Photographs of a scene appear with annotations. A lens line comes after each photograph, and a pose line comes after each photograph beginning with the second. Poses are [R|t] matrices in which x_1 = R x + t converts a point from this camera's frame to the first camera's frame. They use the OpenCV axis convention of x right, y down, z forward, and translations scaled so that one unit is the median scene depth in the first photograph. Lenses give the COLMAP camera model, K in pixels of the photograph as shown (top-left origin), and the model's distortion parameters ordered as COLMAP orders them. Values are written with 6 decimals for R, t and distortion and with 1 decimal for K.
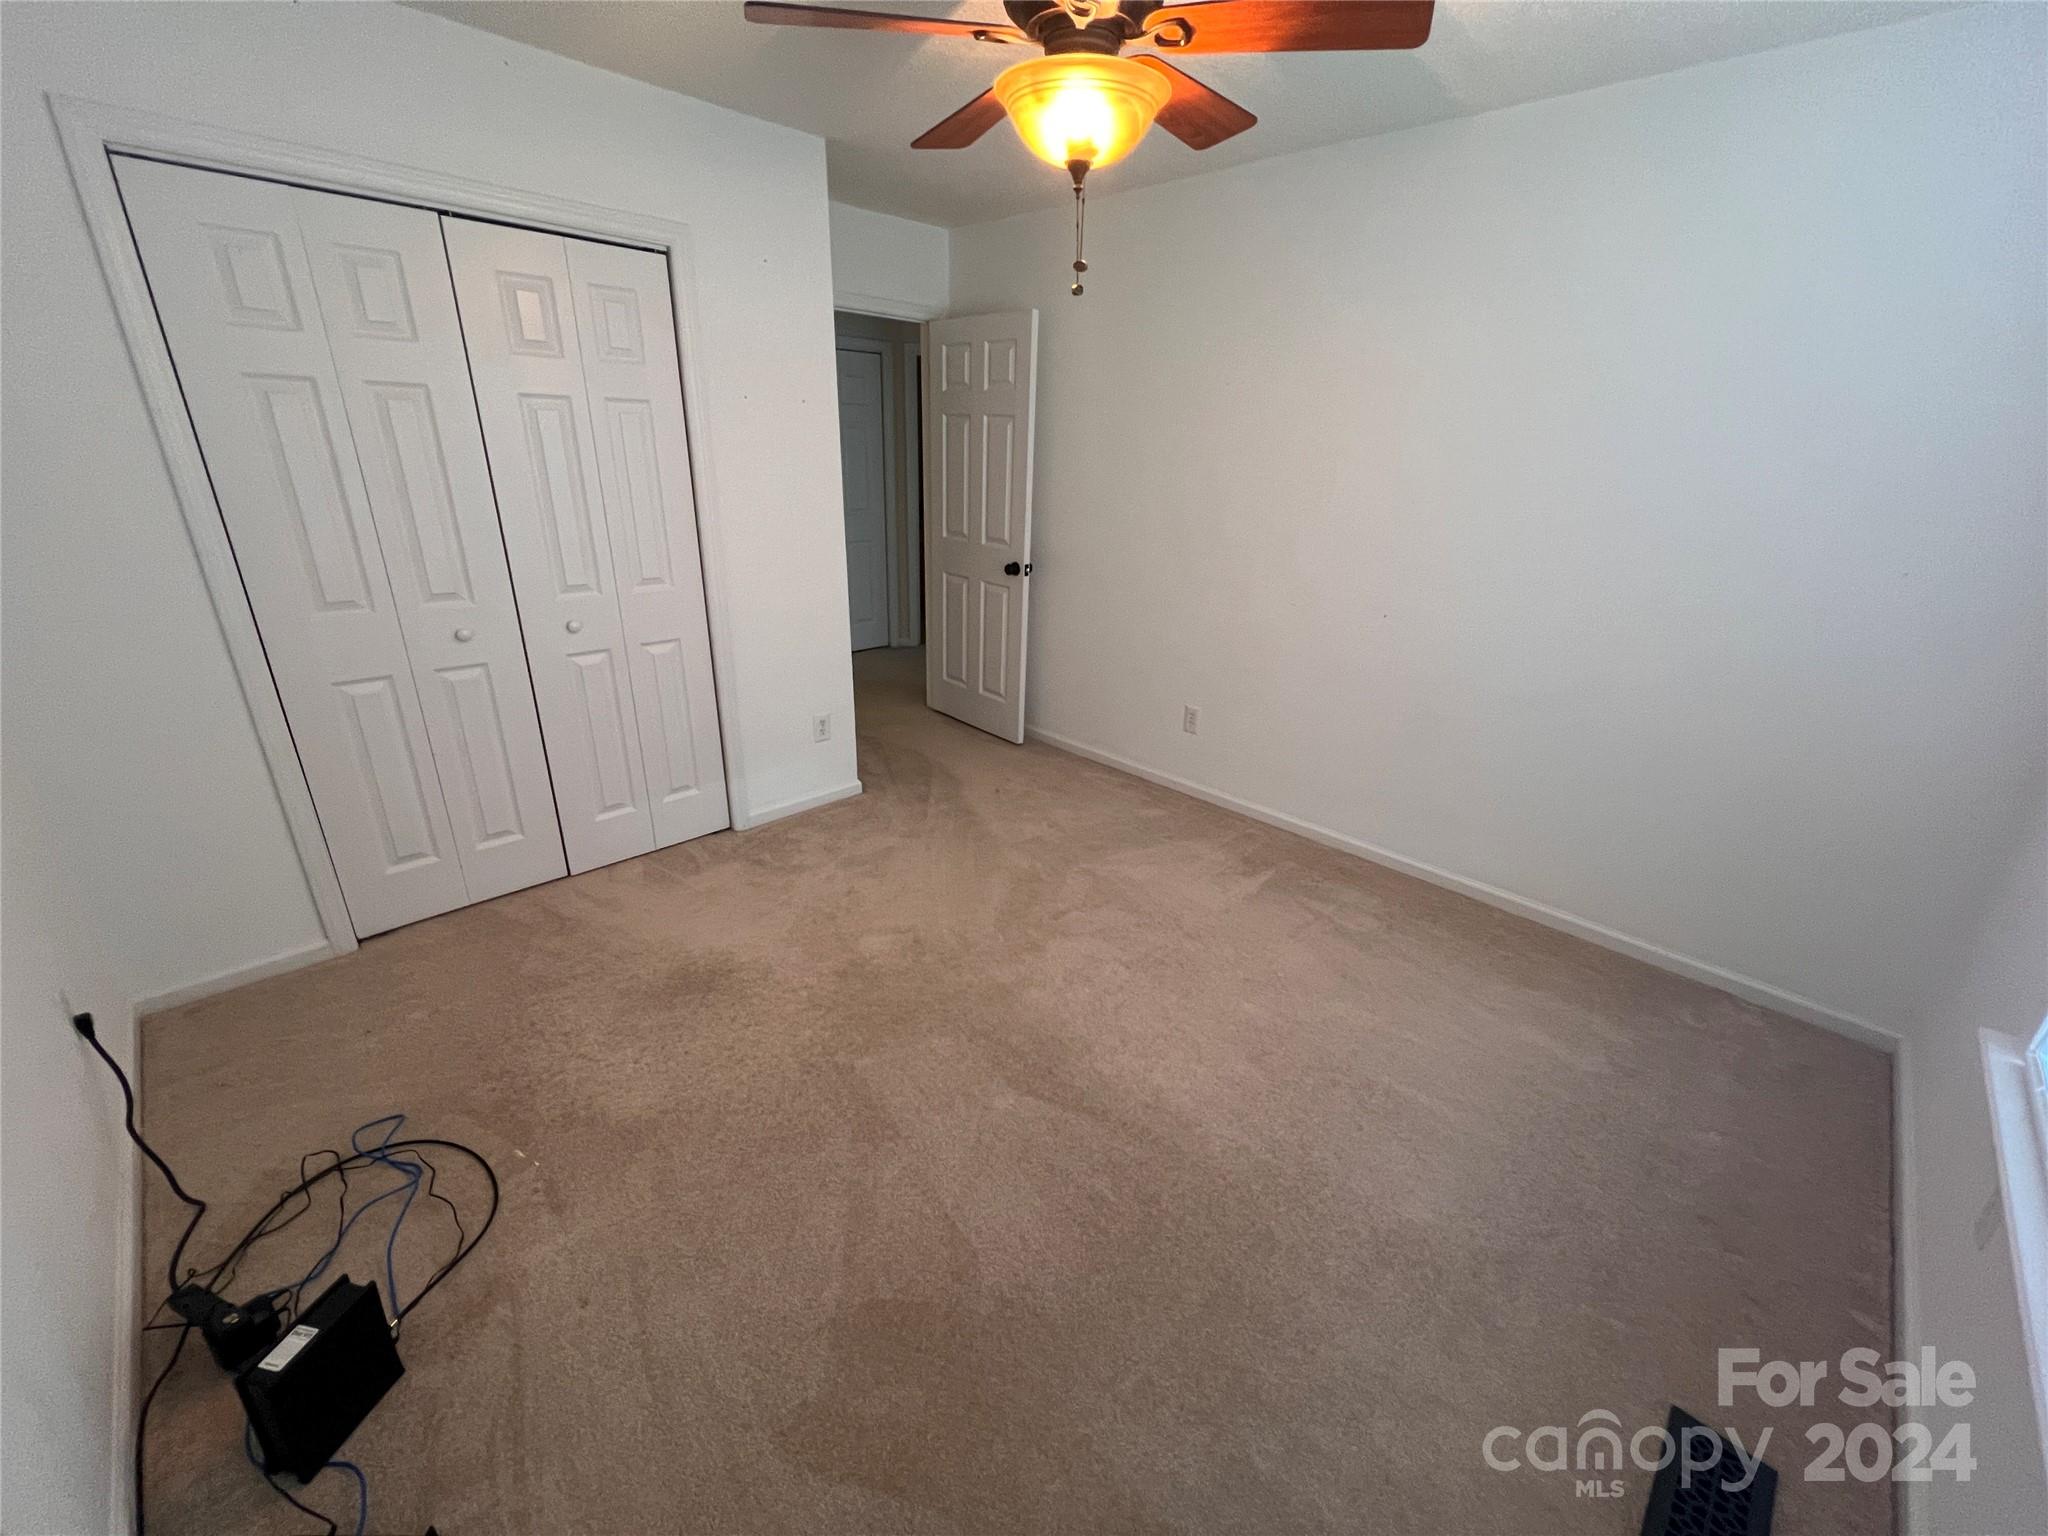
lens RADIAL K [[814.5, 0, 1026.4], [0, 814.5, 763.3], [0, 0, 1]] dist [0.000020, 0.000144]
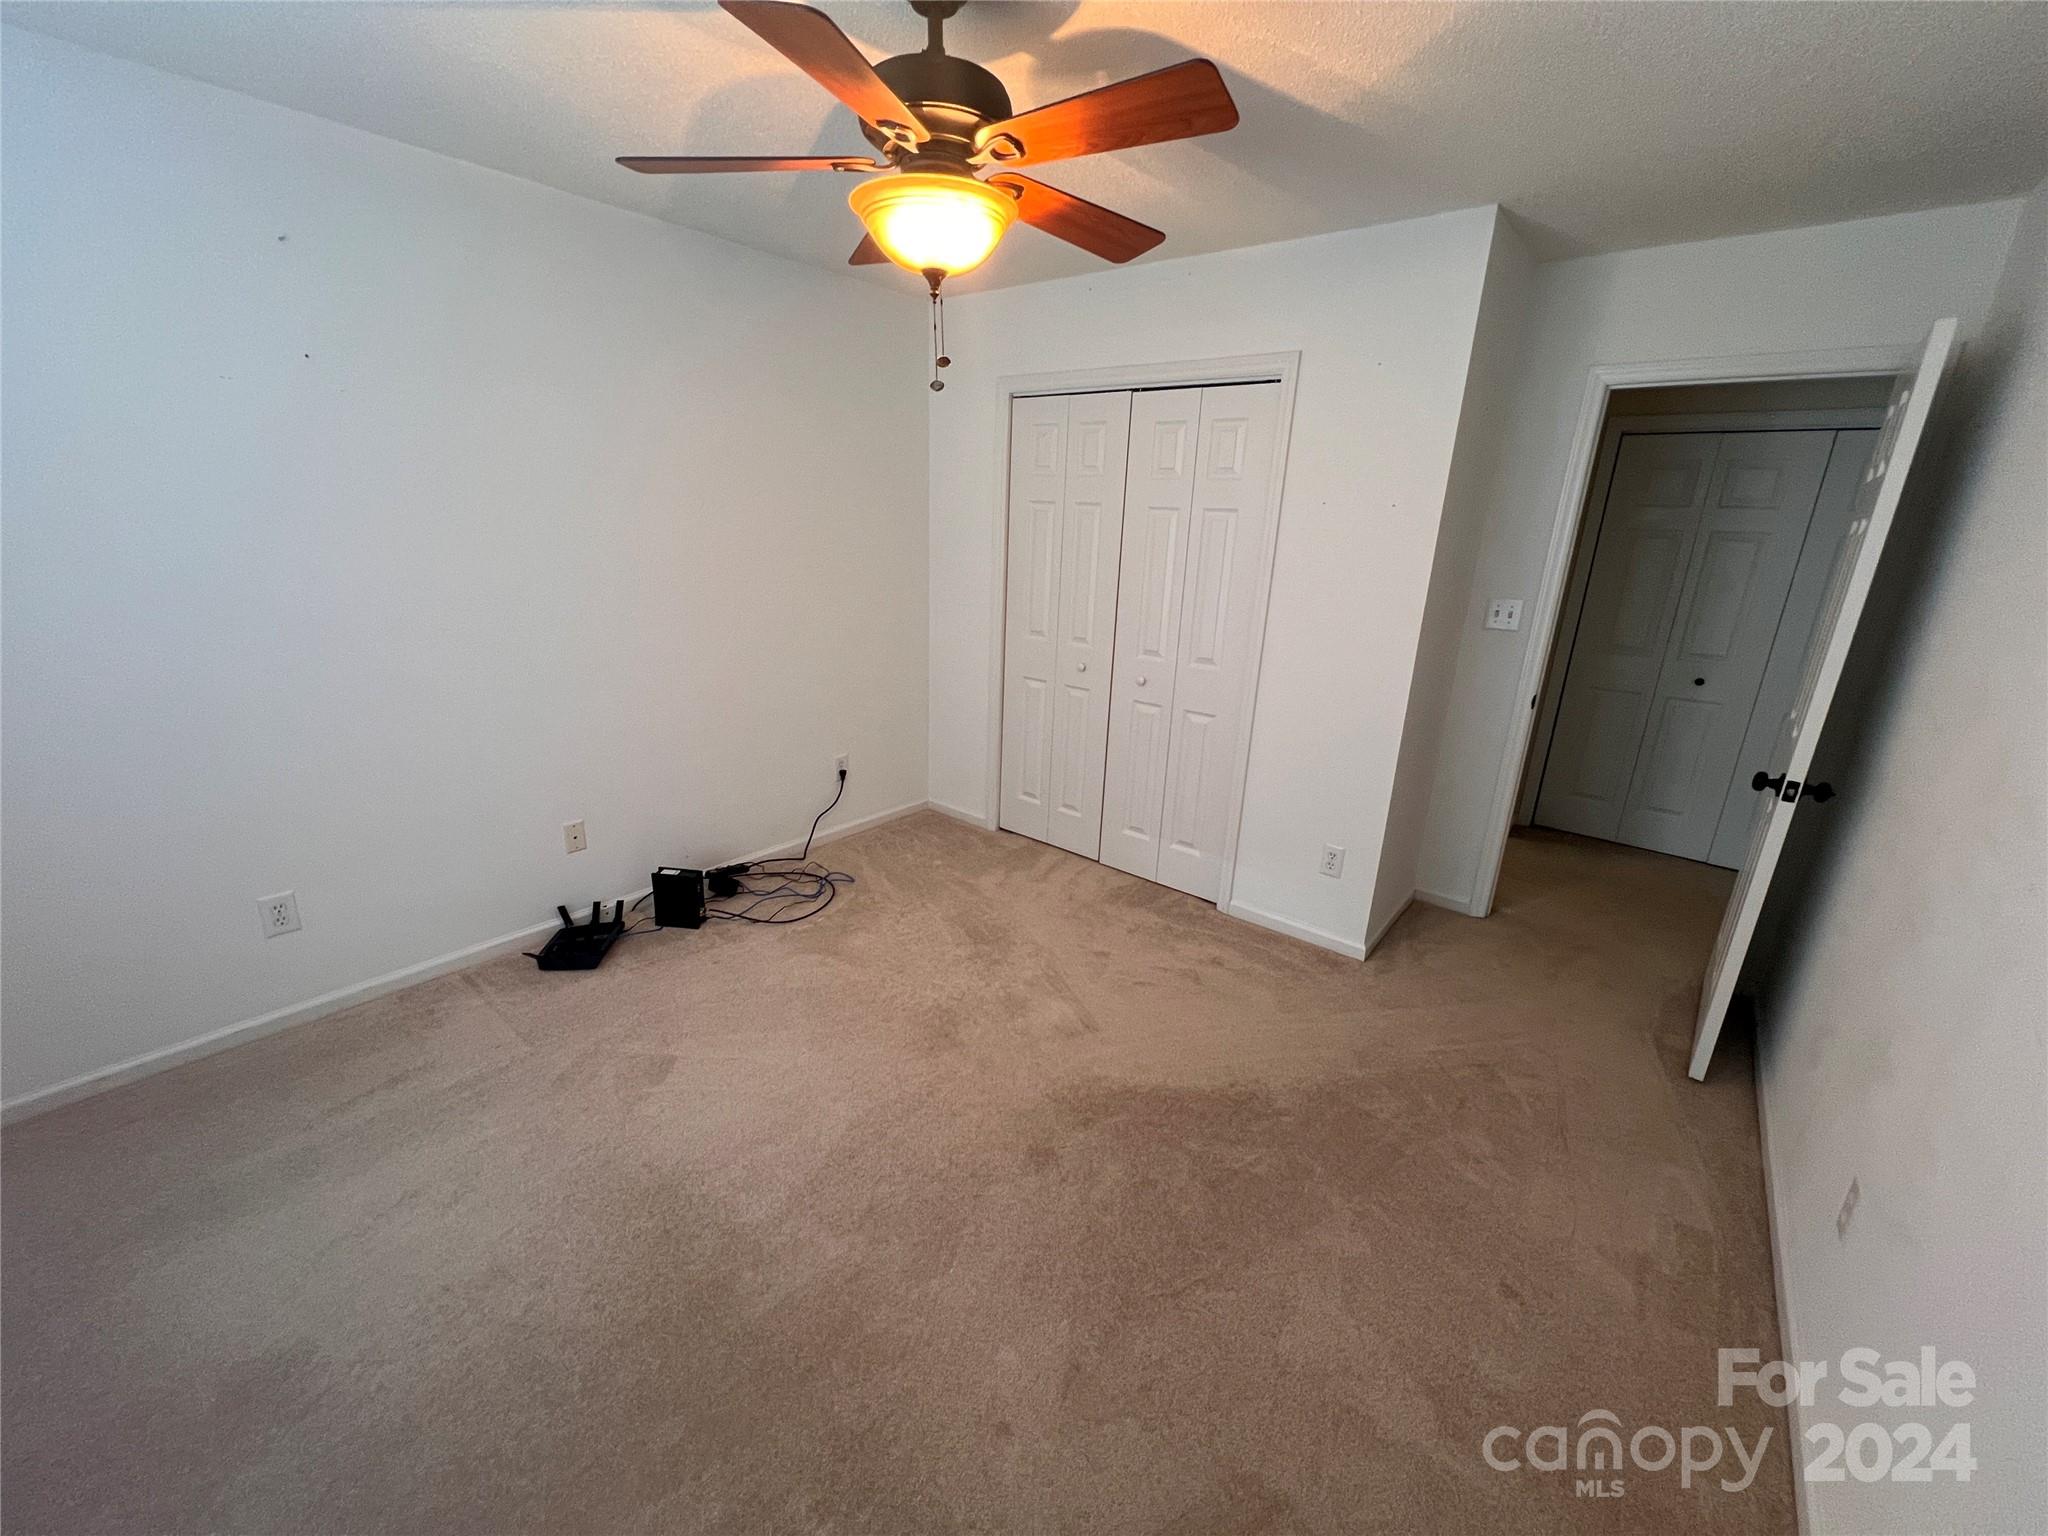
lens RADIAL K [[814.5, 0, 1026.4], [0, 814.5, 763.3], [0, 0, 1]] dist [0.000020, 0.000144]
pose [[0.102222, 0.266633, -0.958362, 0.683899], [-0.397765, 0.893993, 0.206297, -0.242761], [0.911775, 0.360115, 0.197443, 0.624732]]
